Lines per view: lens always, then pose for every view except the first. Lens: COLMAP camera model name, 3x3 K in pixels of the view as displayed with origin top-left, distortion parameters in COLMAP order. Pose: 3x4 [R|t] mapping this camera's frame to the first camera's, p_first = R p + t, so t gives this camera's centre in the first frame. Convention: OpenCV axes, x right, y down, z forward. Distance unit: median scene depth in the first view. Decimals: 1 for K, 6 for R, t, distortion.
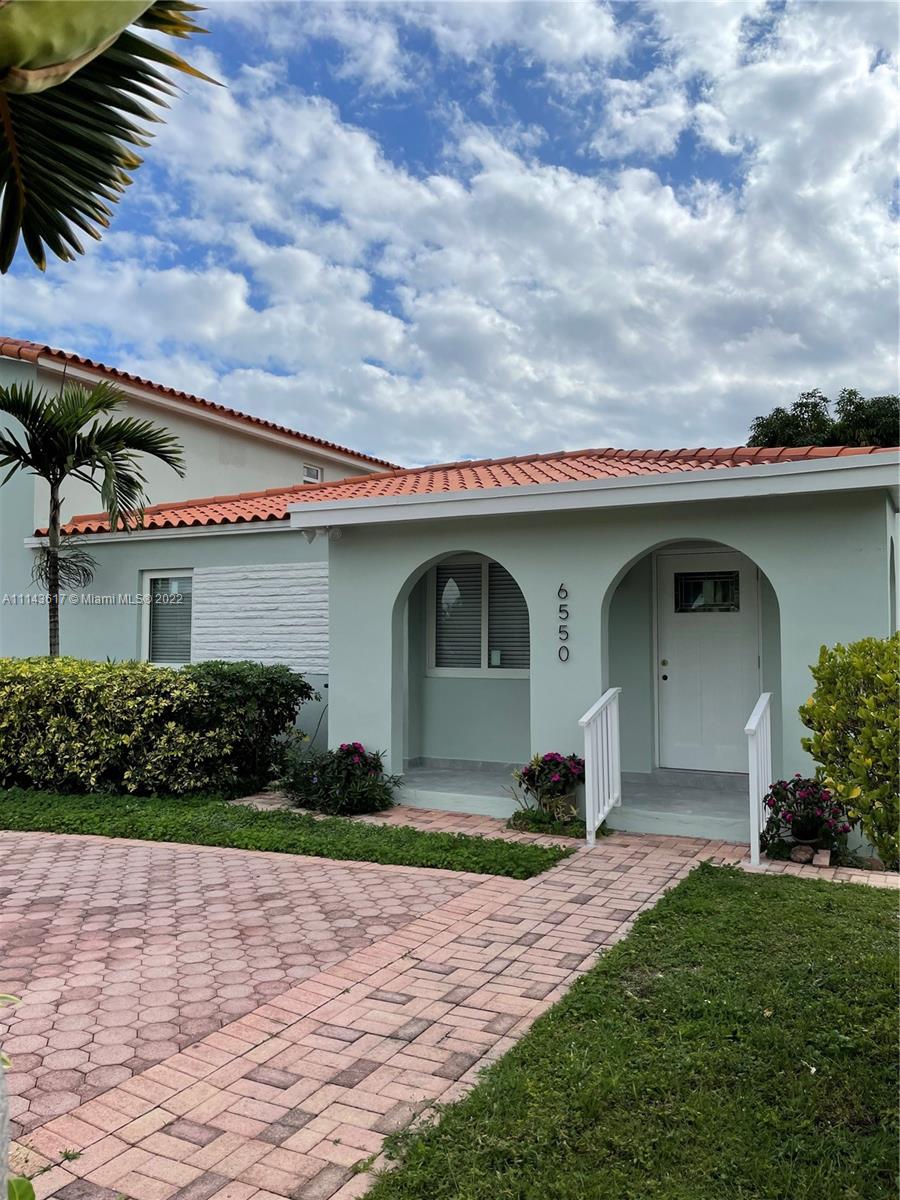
lens RADIAL K [[912.8, 0, 452.2], [0, 912.8, 597.3], [0, 0, 1]] dist [0.074531, -0.095094]
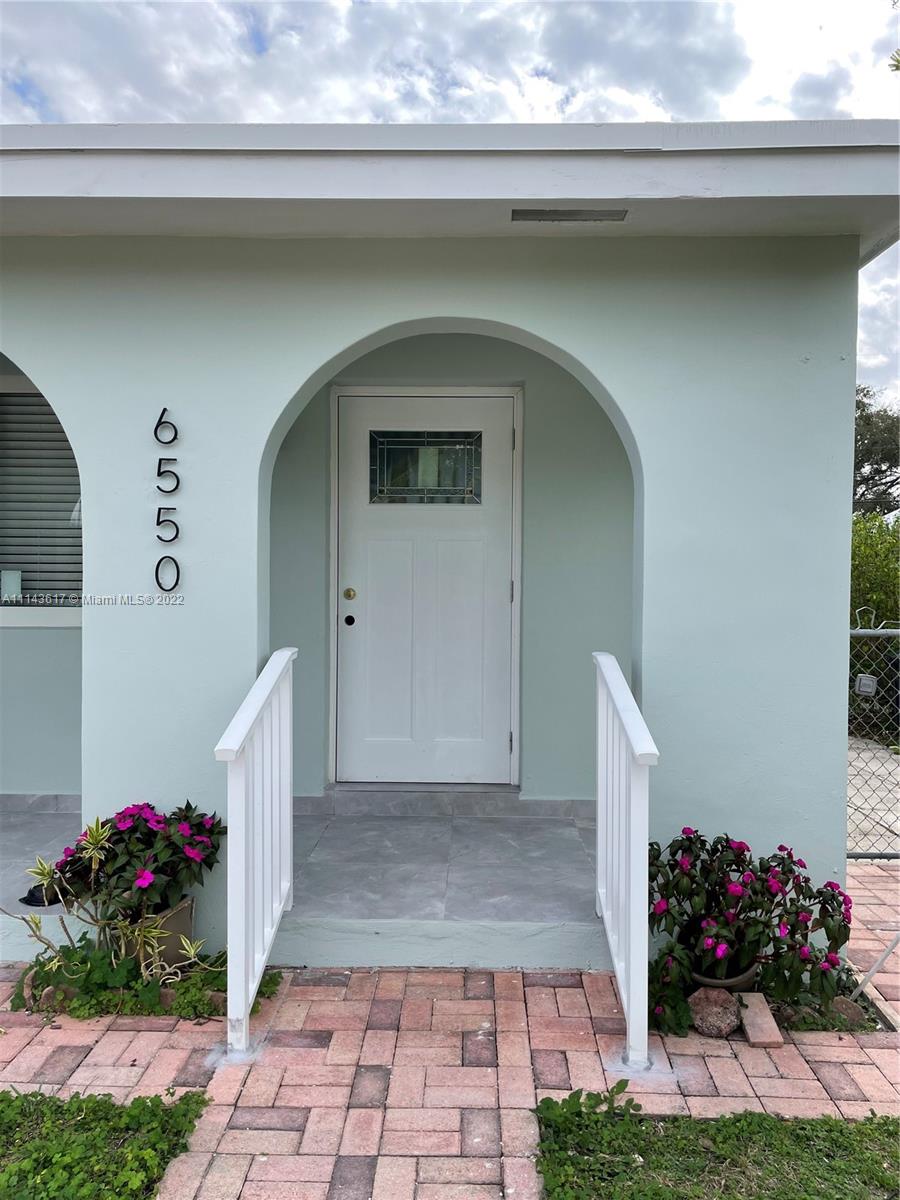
lens RADIAL K [[912.8, 0, 459.2], [0, 912.8, 591.7], [0, 0, 1]] dist [0.074531, -0.095094]
pose [[0.894324, 0.000141, 0.447419, 0.052822], [-0.031559, 0.997529, 0.062767, 0.039675], [-0.446305, -0.070254, 0.892119, 0.564491]]
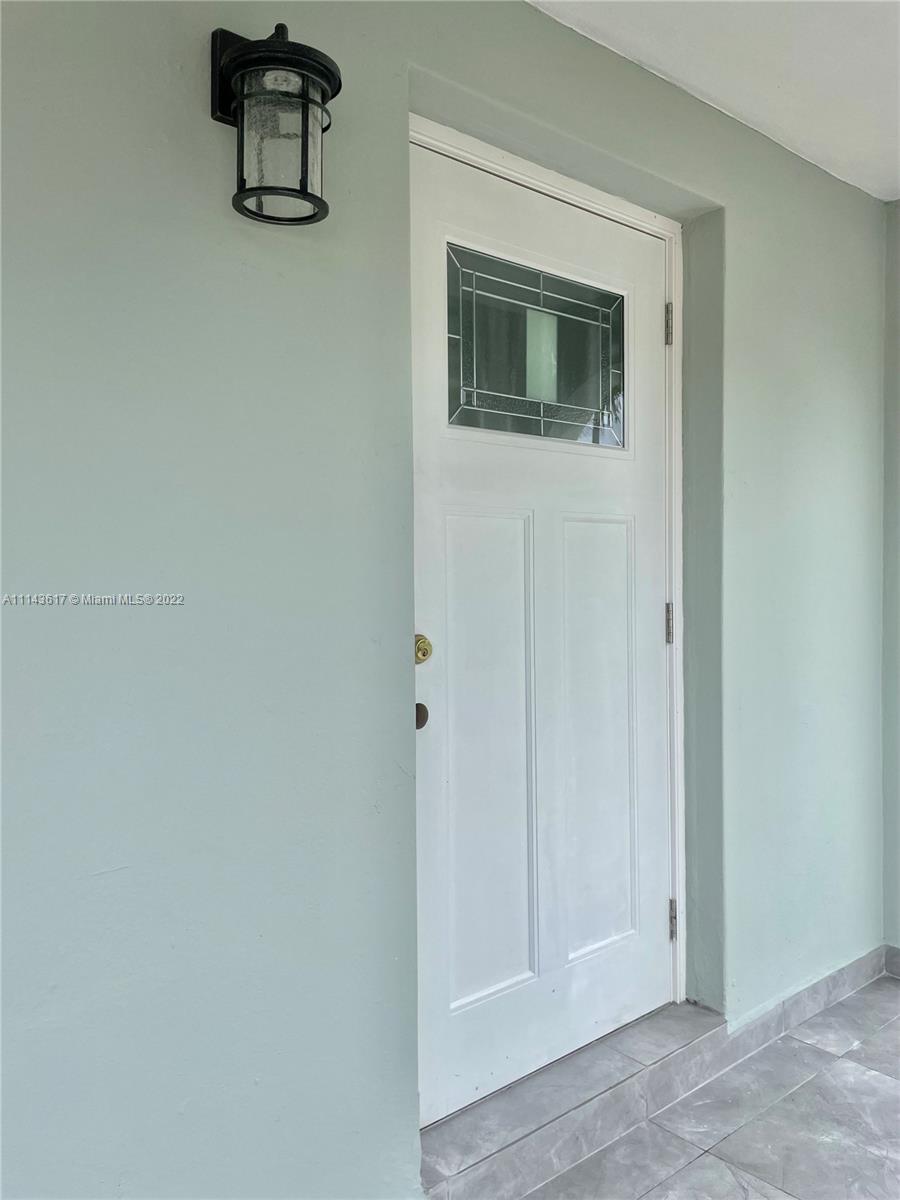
lens RADIAL K [[912.8, 0, 453.1], [0, 912.8, 593.3], [0, 0, 1]] dist [0.074531, -0.095094]
pose [[0.362531, -0.016578, 0.931824, 0.039022], [-0.038401, 0.998727, 0.032708, 0.060096], [-0.931180, -0.047641, 0.361432, 1.075123]]
